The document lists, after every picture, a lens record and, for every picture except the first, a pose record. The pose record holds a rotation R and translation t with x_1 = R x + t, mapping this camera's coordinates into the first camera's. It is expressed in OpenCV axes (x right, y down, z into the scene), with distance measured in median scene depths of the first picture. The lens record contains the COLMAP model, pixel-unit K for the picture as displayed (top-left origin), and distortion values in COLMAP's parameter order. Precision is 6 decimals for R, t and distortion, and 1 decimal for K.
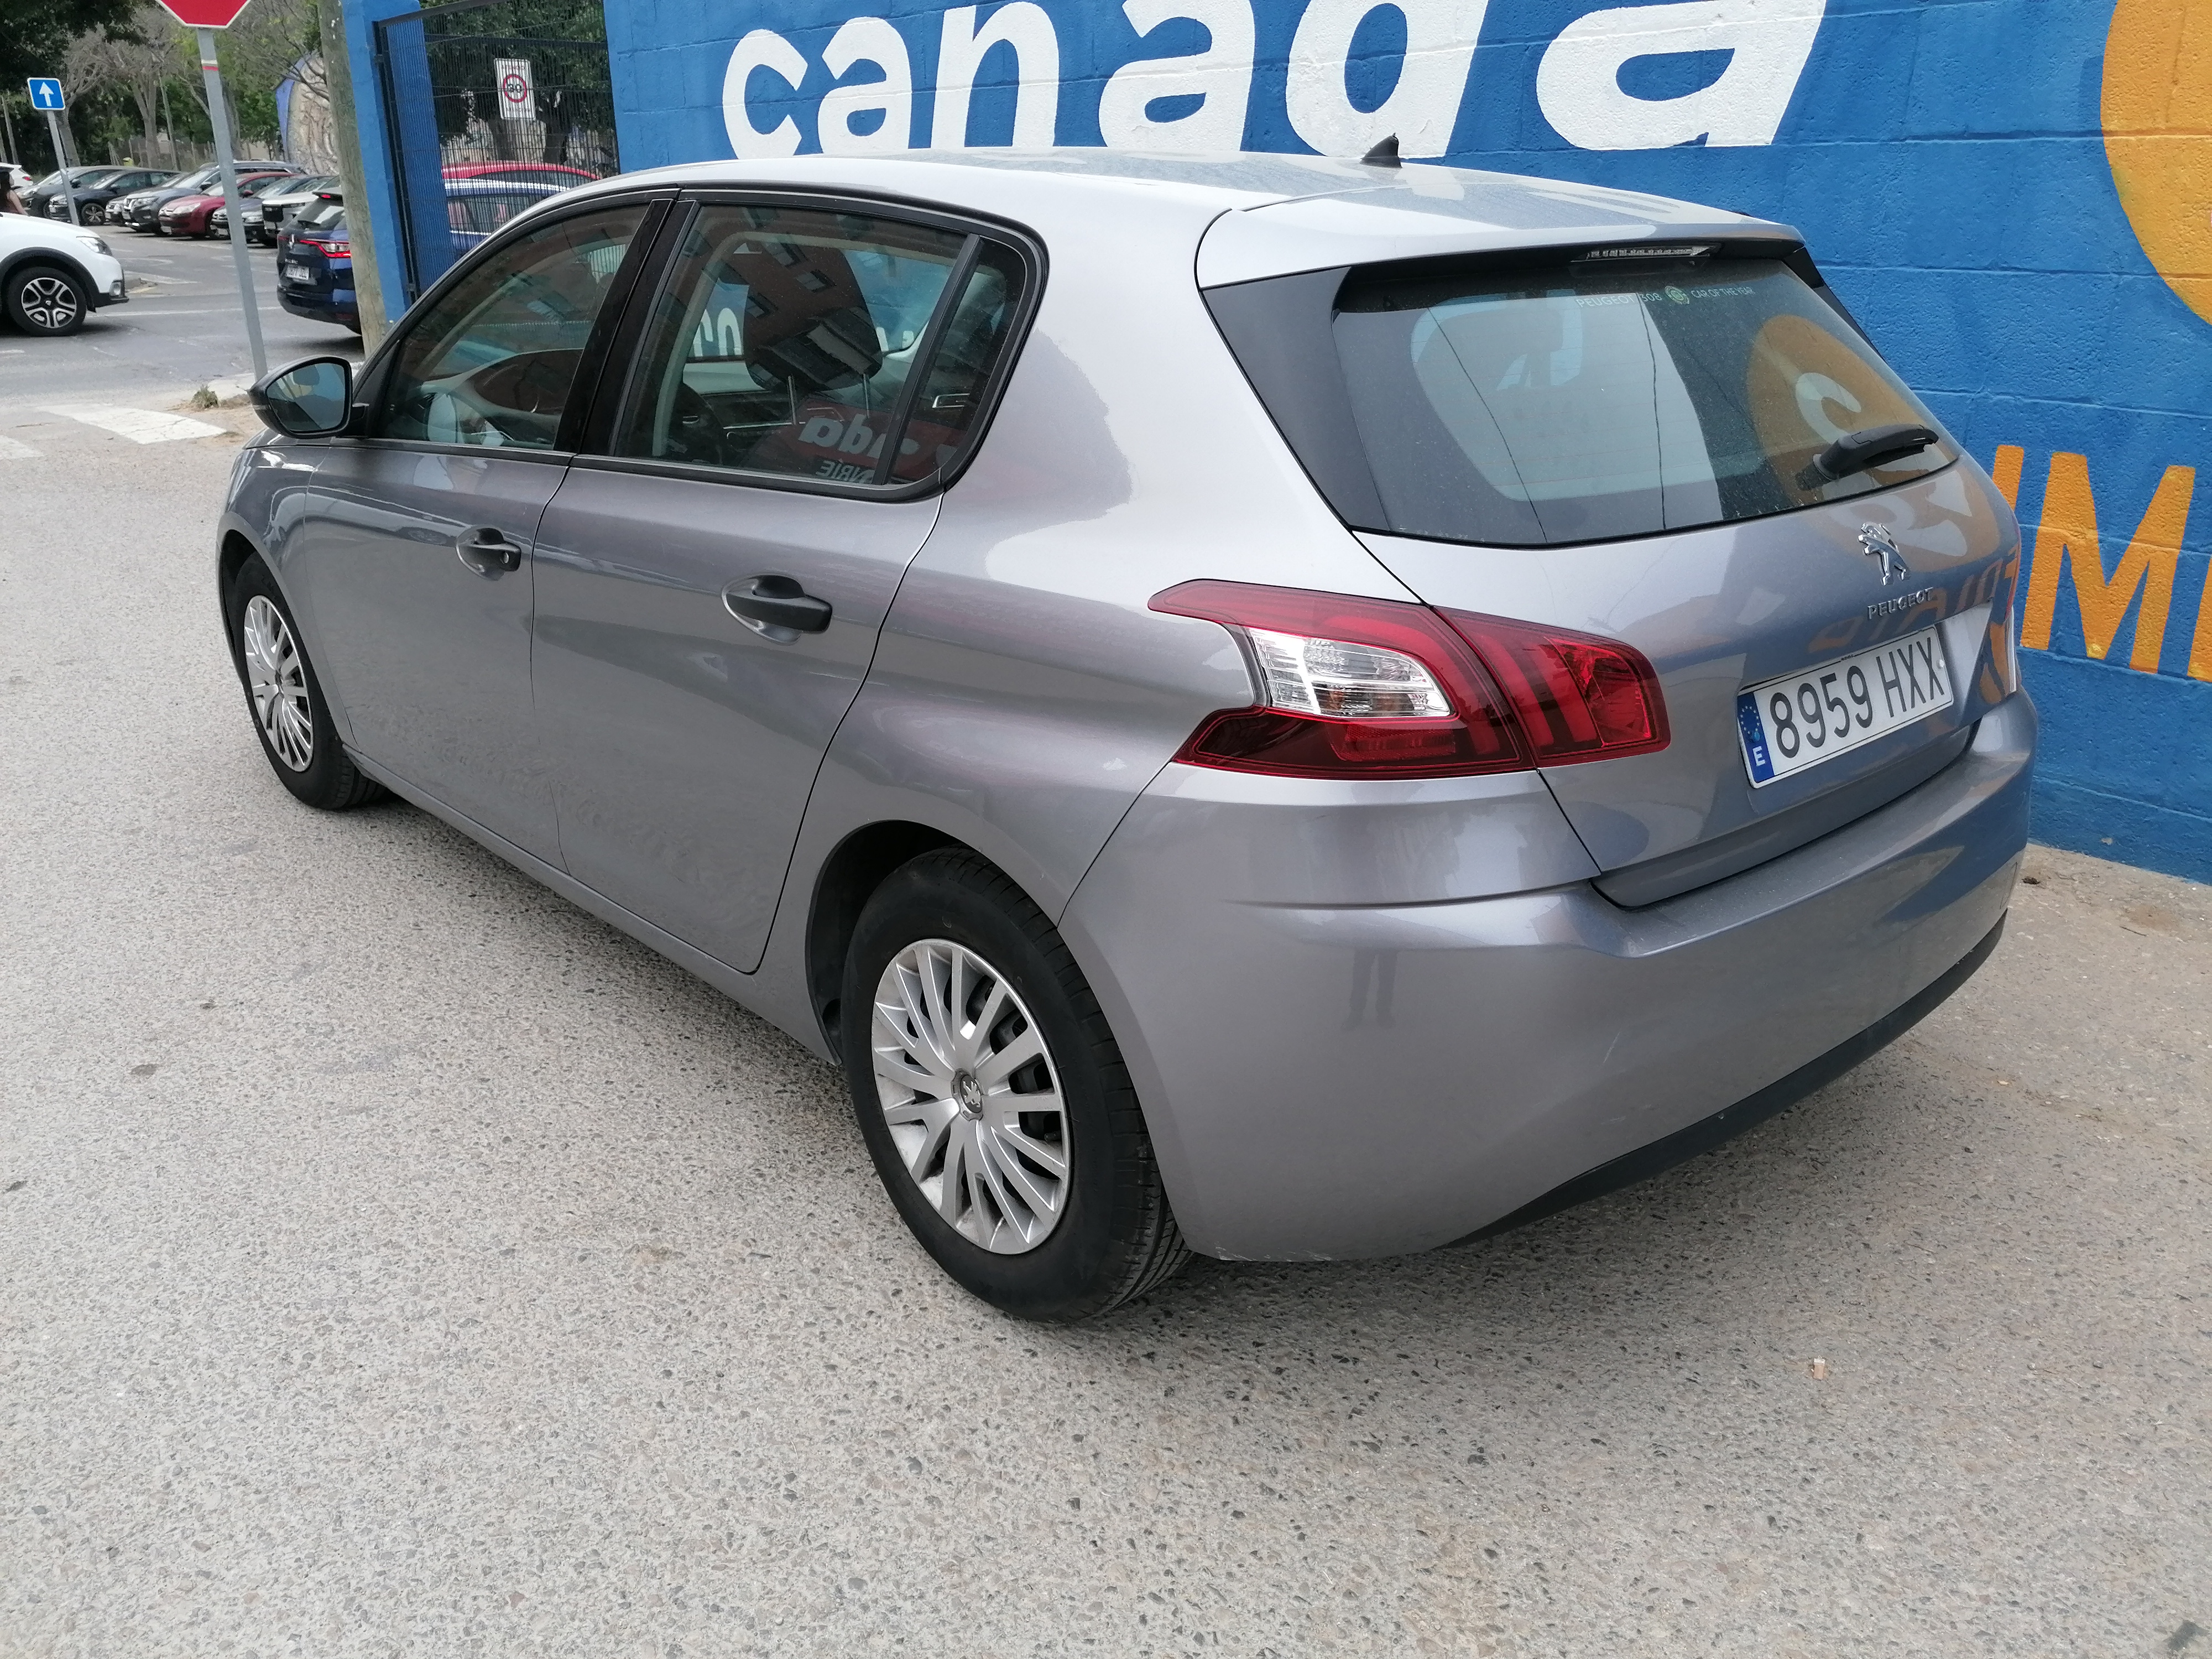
lens RADIAL K [[1660.1, 0, 1112.9], [0, 1660.1, 837.6], [0, 0, 1]] dist [0.079936, -0.099278]
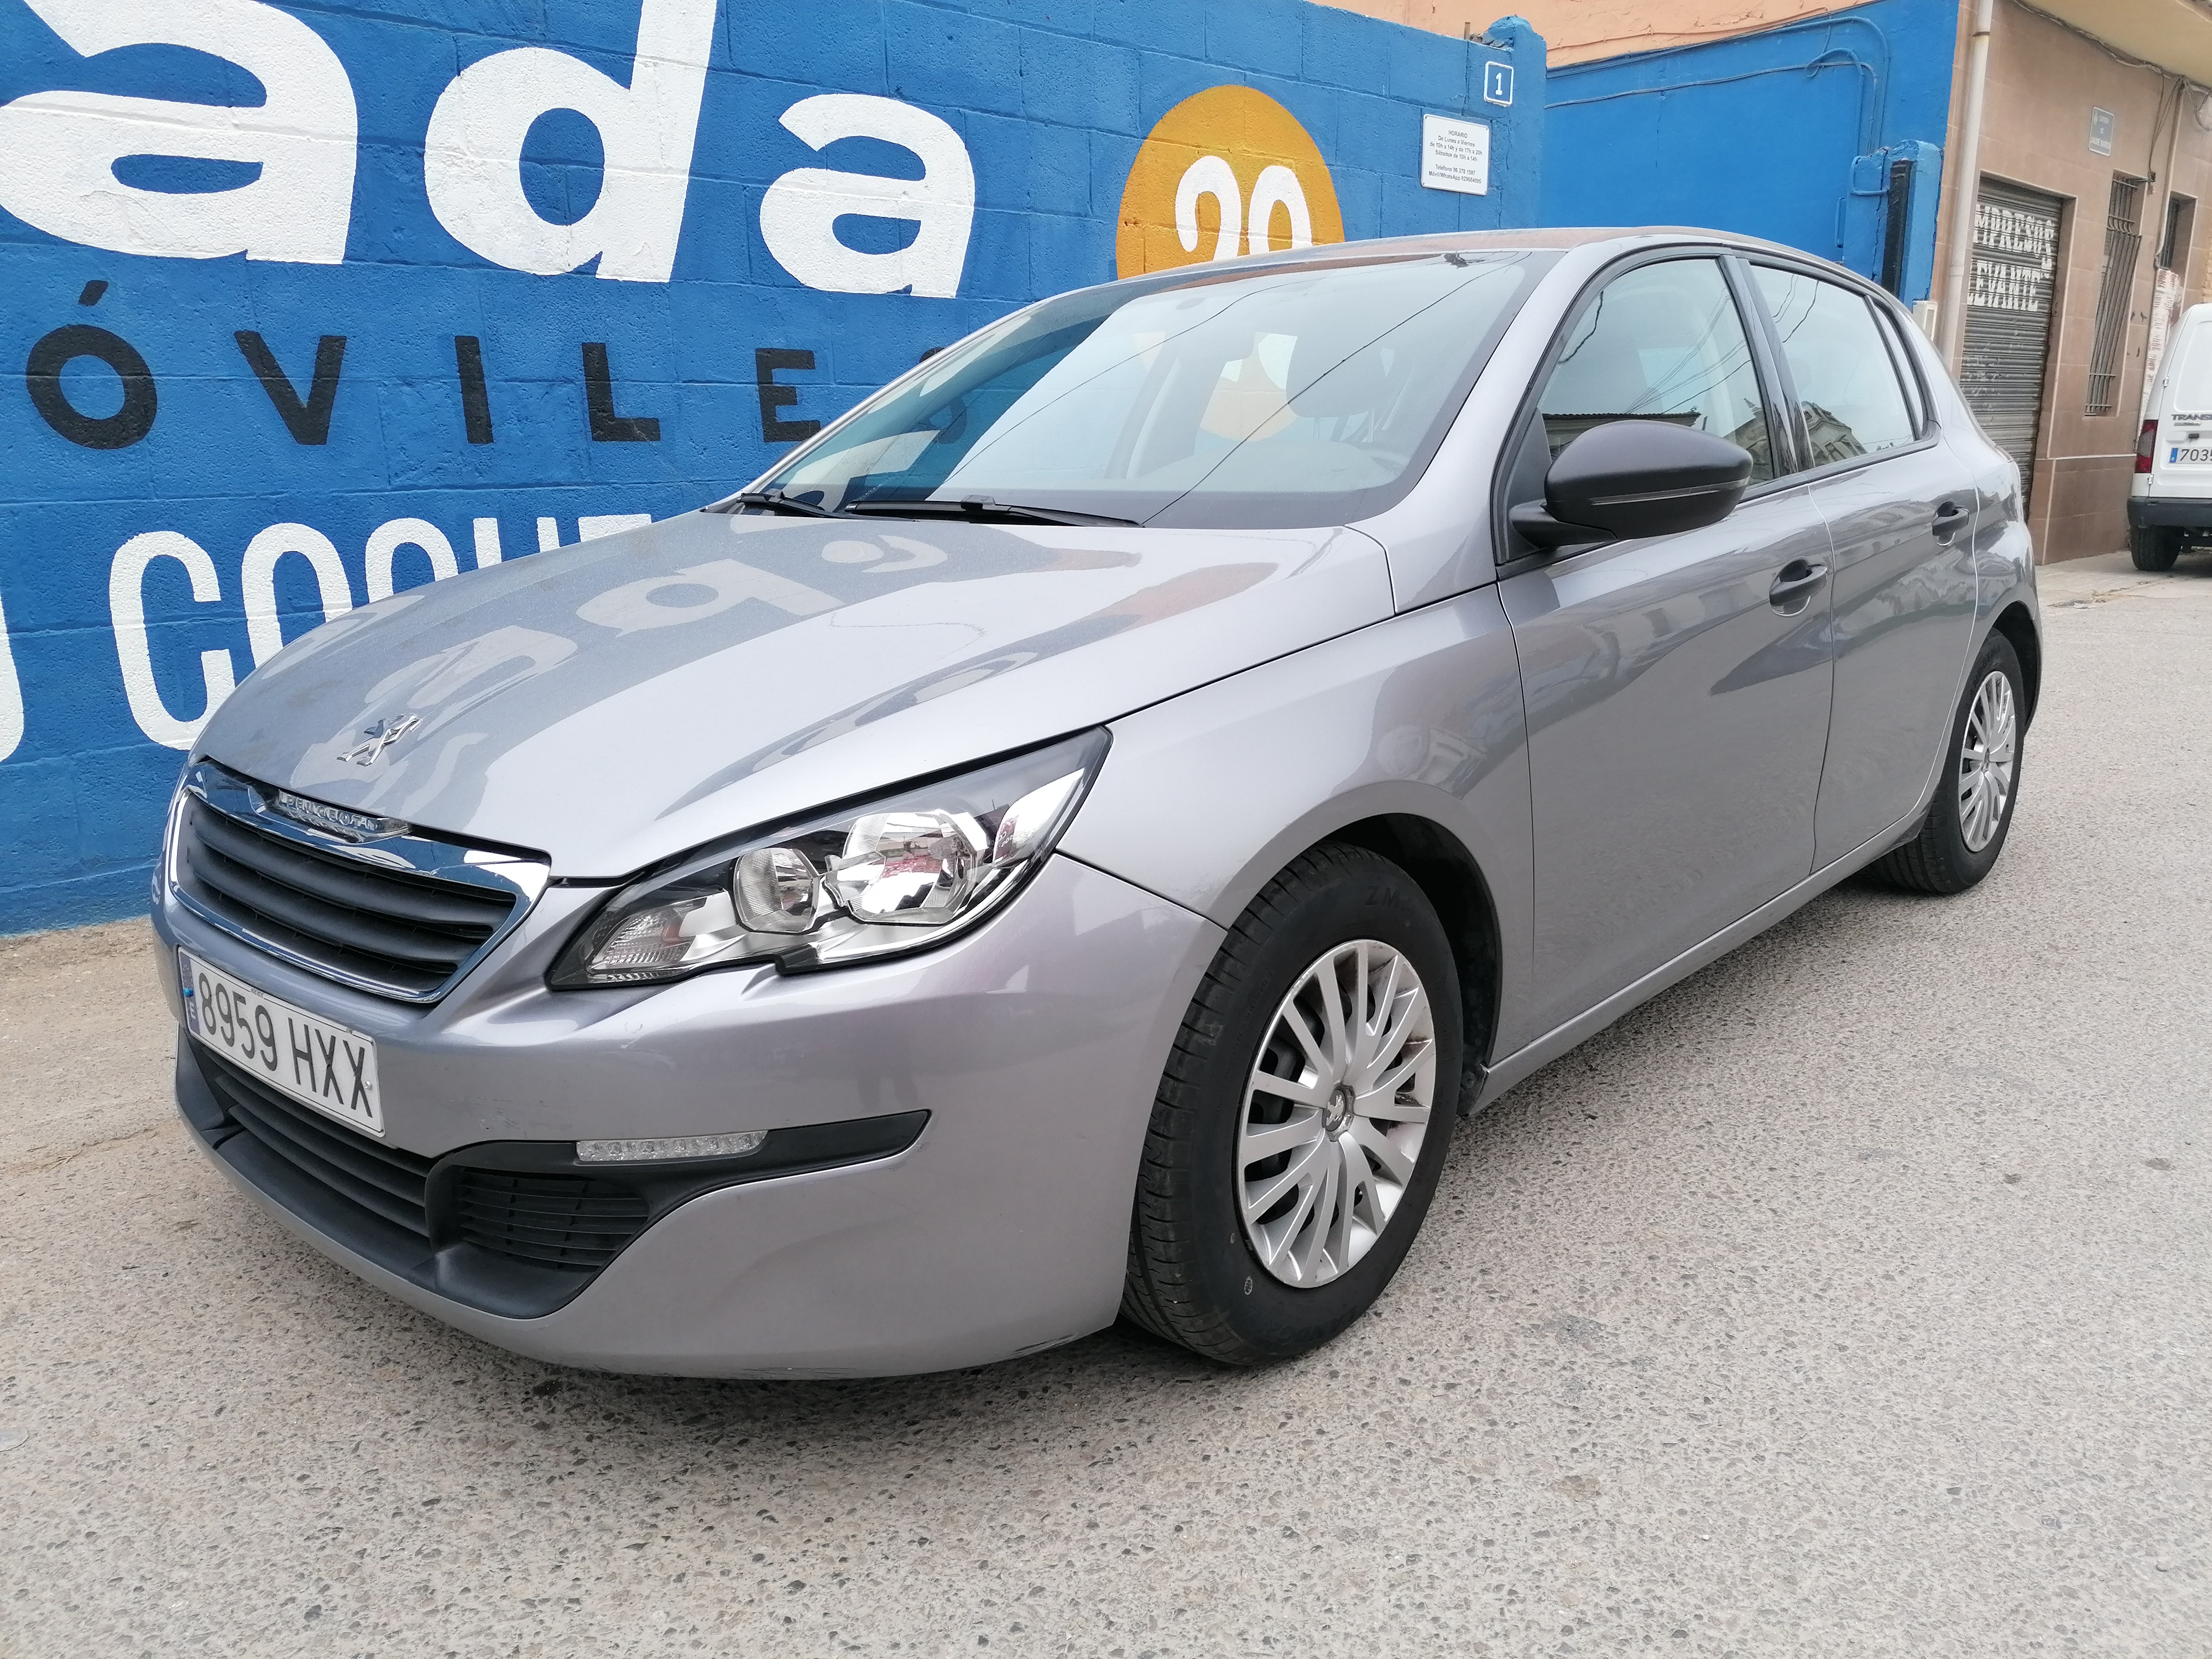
lens RADIAL K [[1669.9, 0, 1106.0], [0, 1669.9, 829.5], [0, 0, 1]] dist [0.080432, -0.095108]
pose [[-0.105916, -0.226731, 0.968181, -1.418441], [0.370328, 0.894622, 0.250017, -0.471123], [-0.922843, 0.385025, -0.010791, 1.541096]]
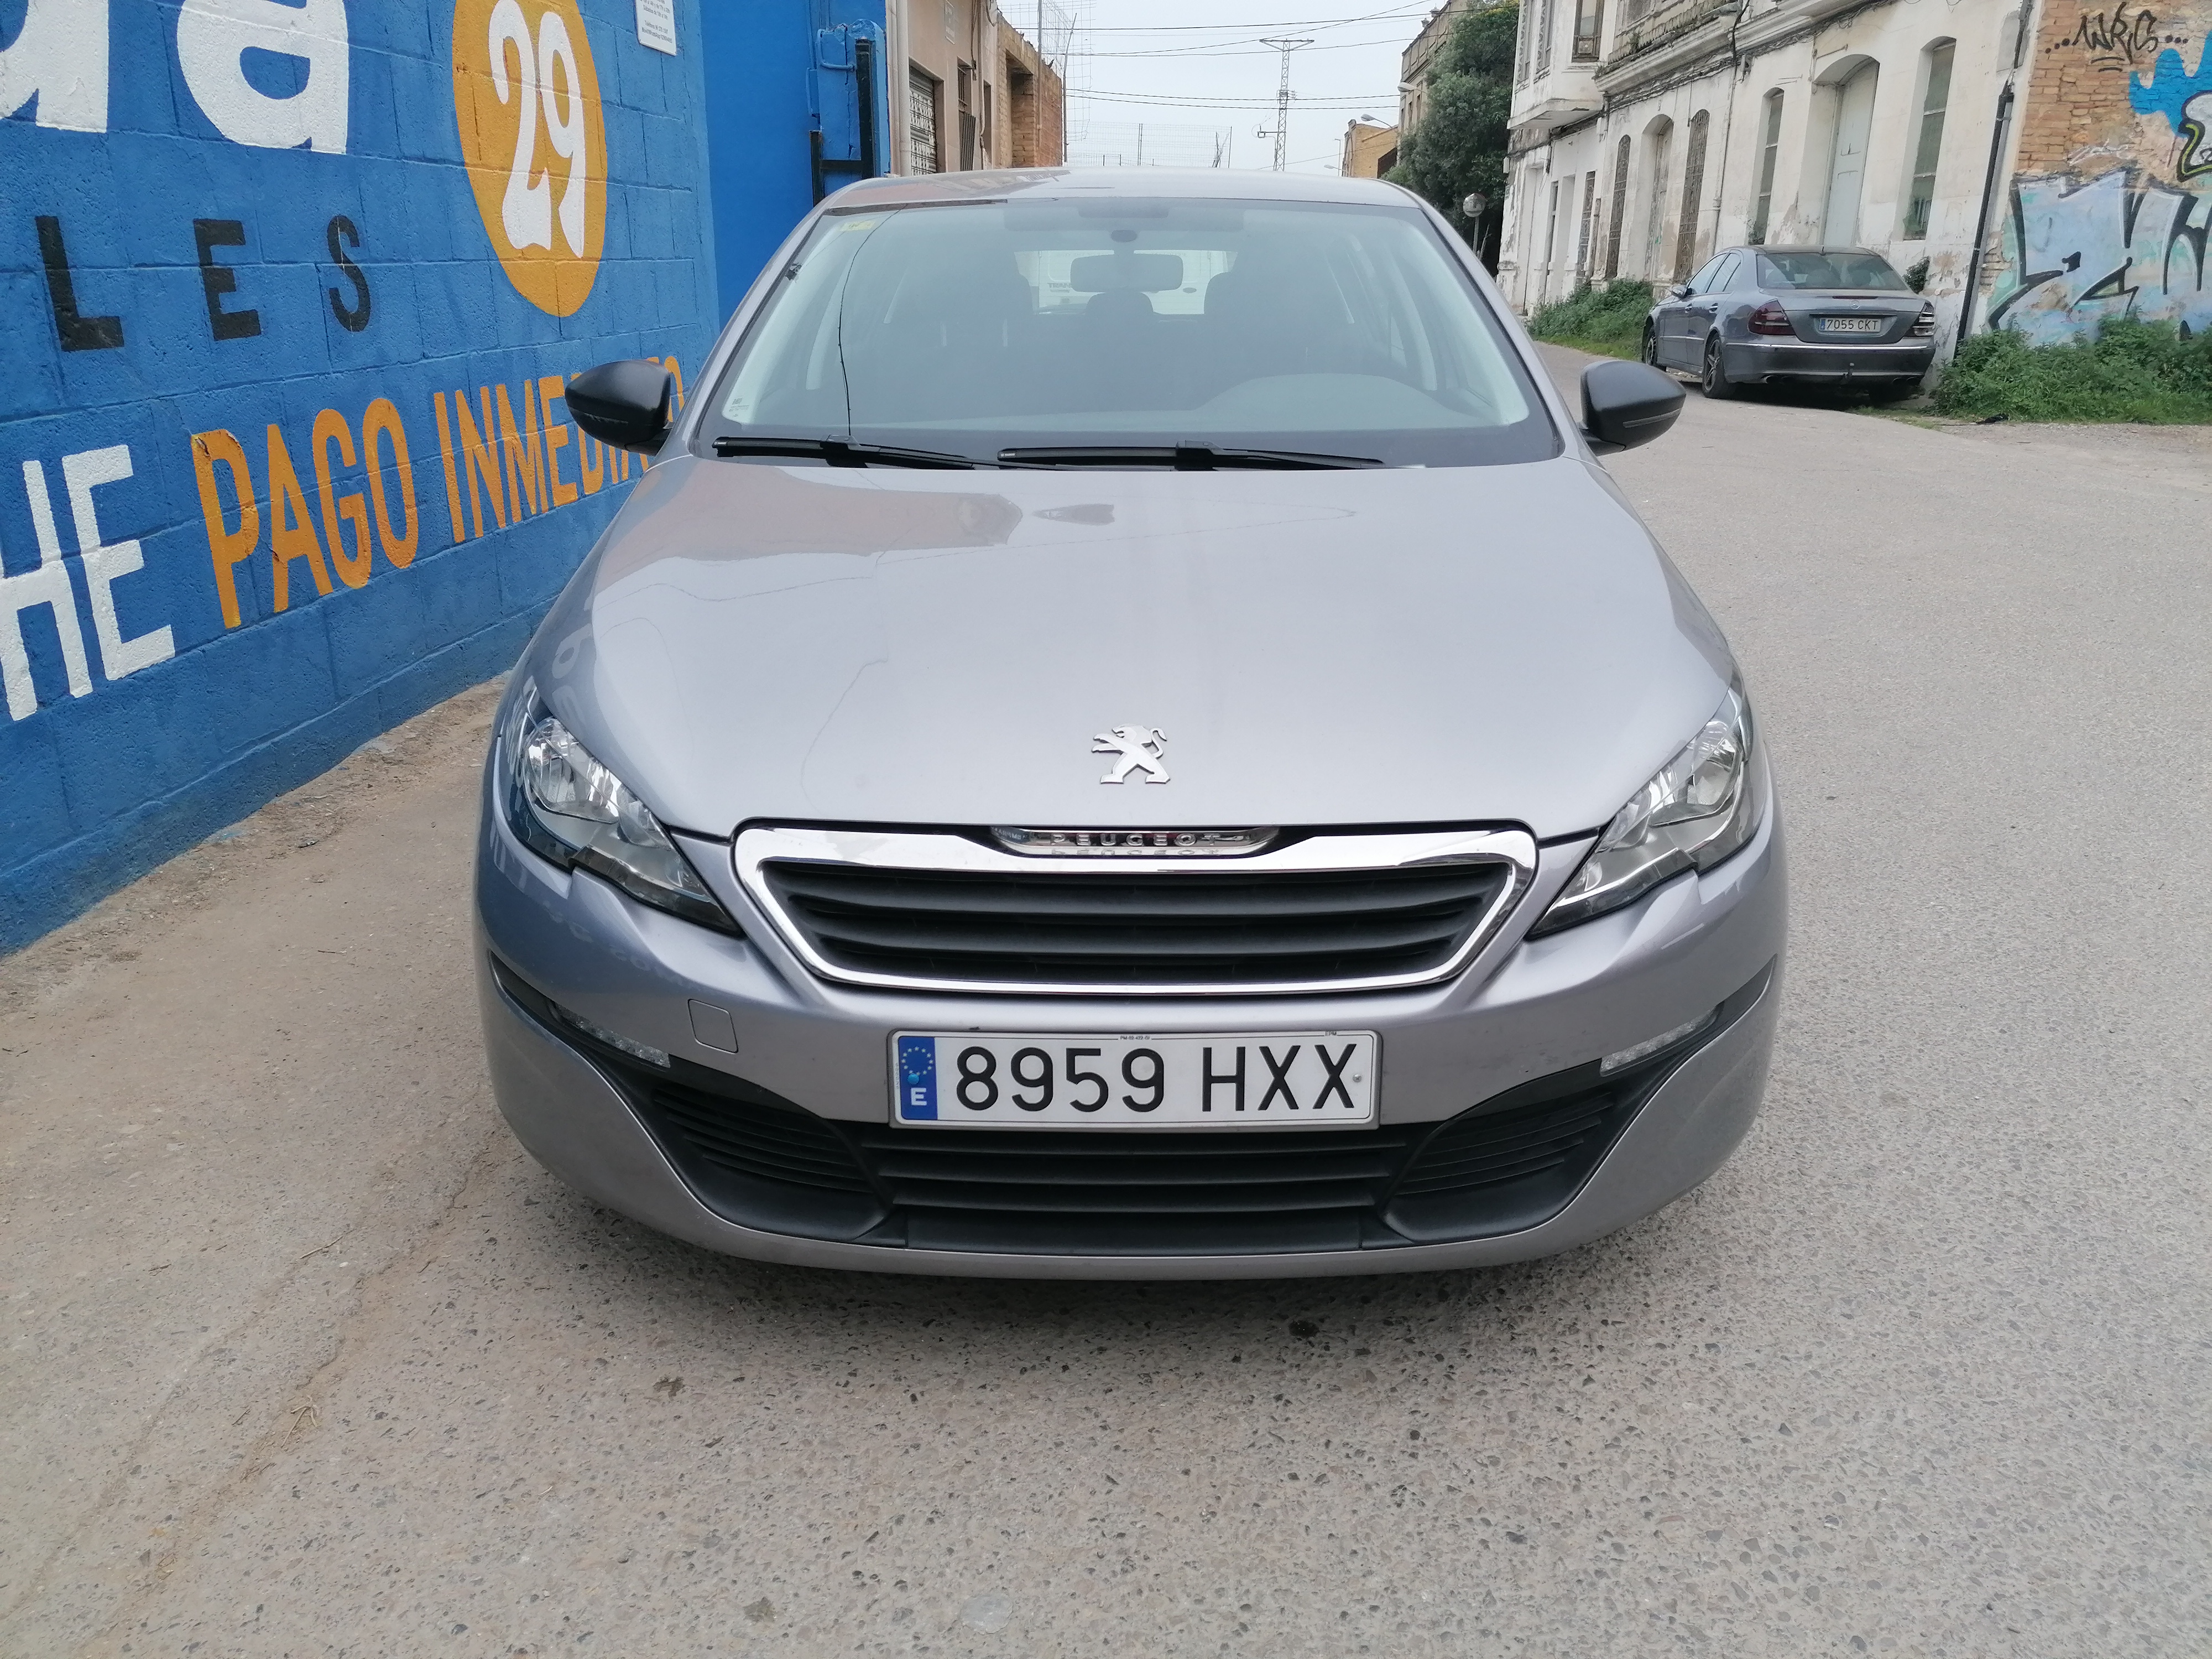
lens RADIAL K [[1660.1, 0, 1112.9], [0, 1660.1, 837.6], [0, 0, 1]] dist [0.079936, -0.099278]
pose [[-0.742282, -0.221791, 0.632318, -1.101977], [0.238892, 0.794042, 0.558953, -0.797563], [-0.626058, 0.565957, -0.536419, 2.202089]]
